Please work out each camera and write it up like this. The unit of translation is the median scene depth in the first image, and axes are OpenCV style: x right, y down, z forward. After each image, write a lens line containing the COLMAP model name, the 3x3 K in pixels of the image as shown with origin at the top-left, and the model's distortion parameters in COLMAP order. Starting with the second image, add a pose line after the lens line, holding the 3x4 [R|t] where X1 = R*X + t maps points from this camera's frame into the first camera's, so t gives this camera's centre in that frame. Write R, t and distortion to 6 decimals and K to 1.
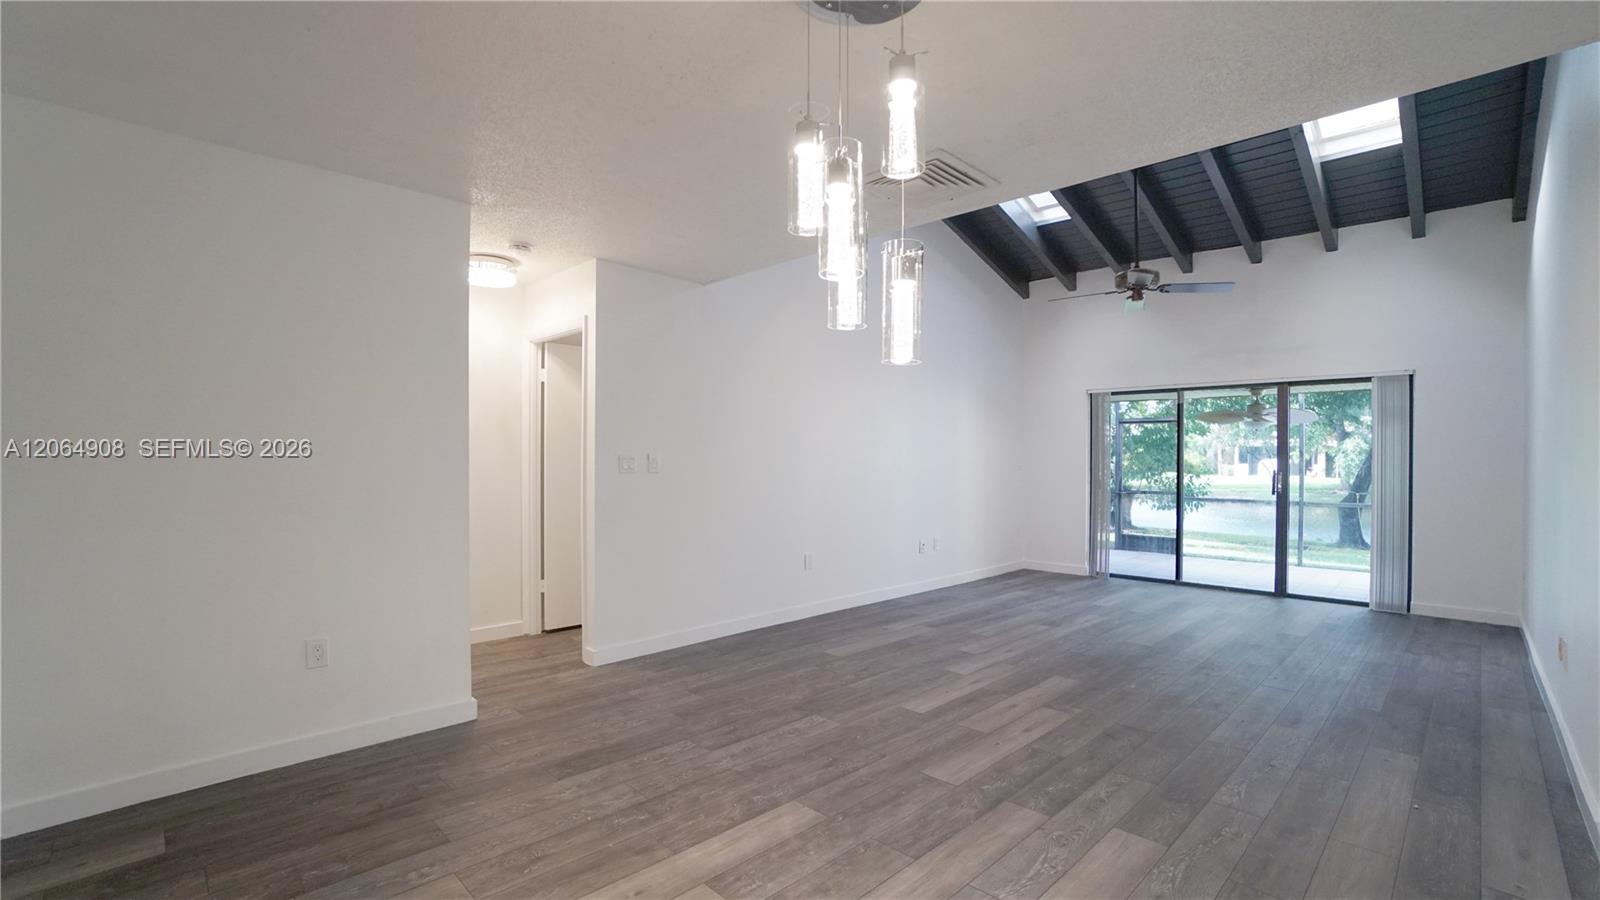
lens RADIAL K [[703.6, 0, 790.8], [0, 703.6, 459.3], [0, 0, 1]] dist [-0.063446, 0.021959]
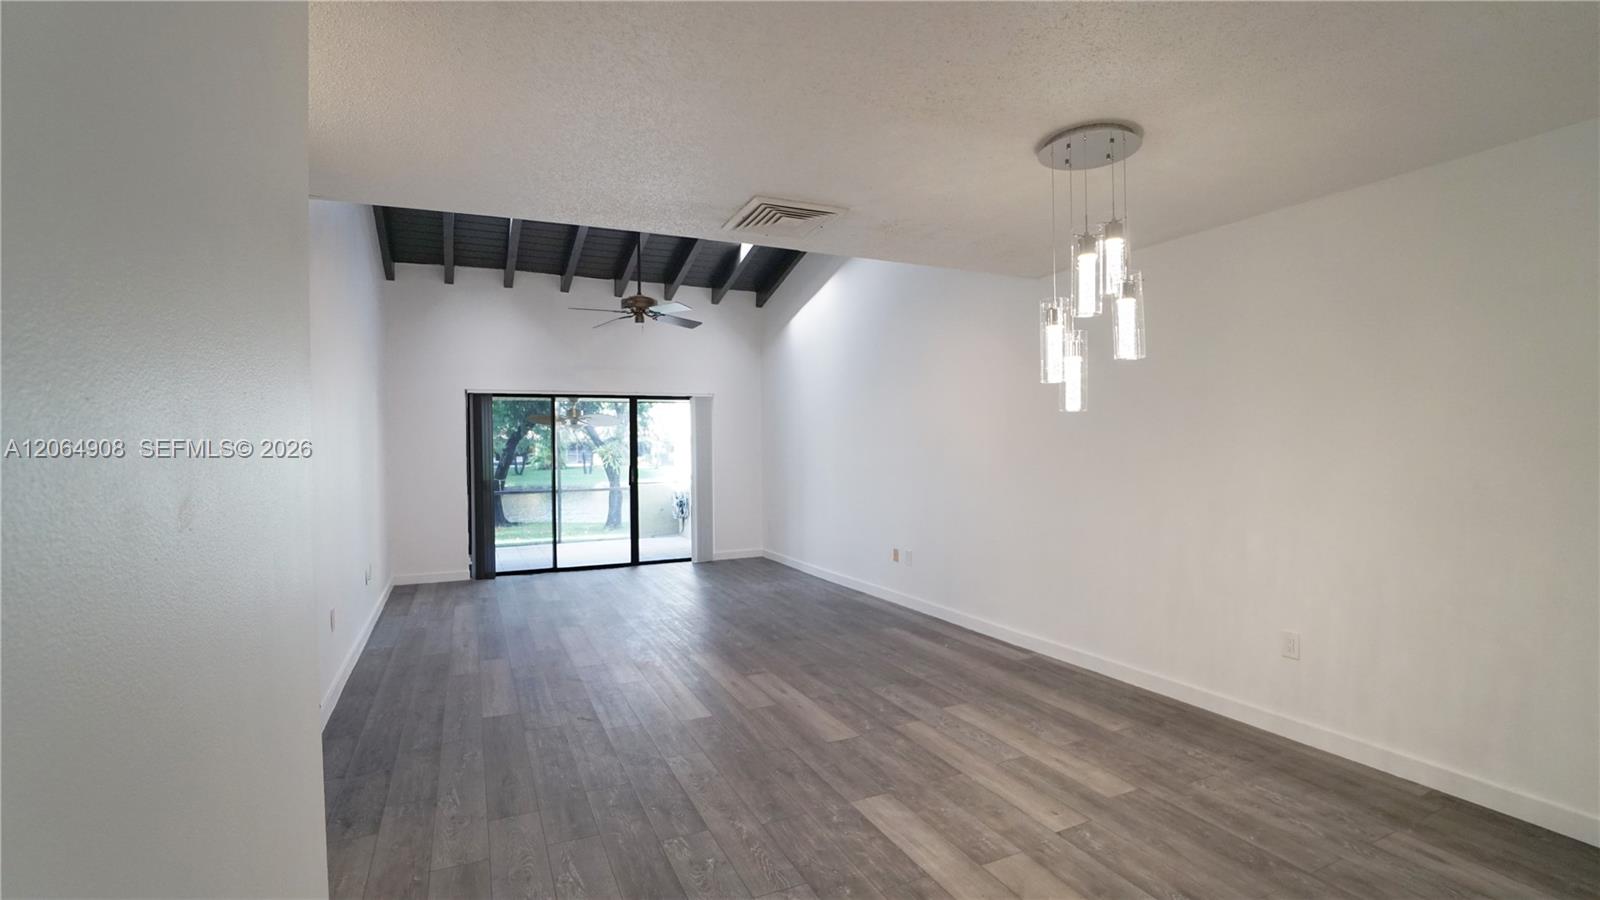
lens RADIAL K [[703.6, 0, 790.8], [0, 703.6, 459.3], [0, 0, 1]] dist [-0.063446, 0.021959]
pose [[0.336141, -0.027347, 0.941415, -0.852926], [0.014619, 0.999609, 0.023818, -0.045737], [-0.941698, 0.005757, 0.336409, 0.622334]]
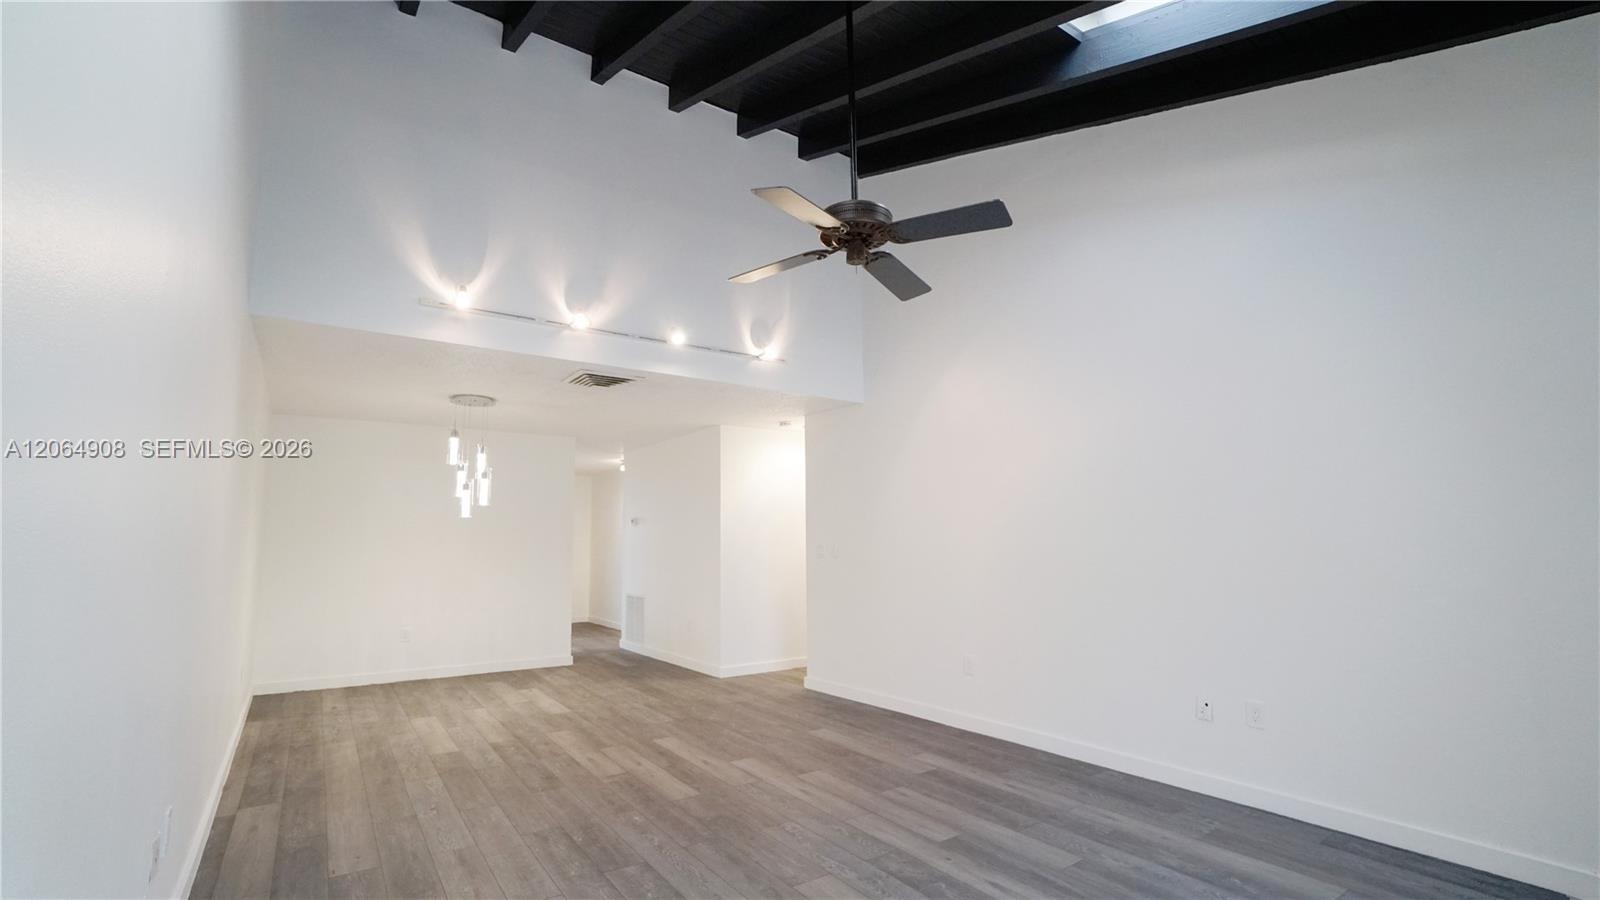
lens RADIAL K [[703.6, 0, 790.8], [0, 703.6, 459.3], [0, 0, 1]] dist [-0.063446, 0.021959]
pose [[-0.171089, -0.120975, -0.977800, 1.734708], [0.002856, 0.992368, -0.123277, -0.002977], [0.985251, -0.023884, -0.169438, 1.727544]]
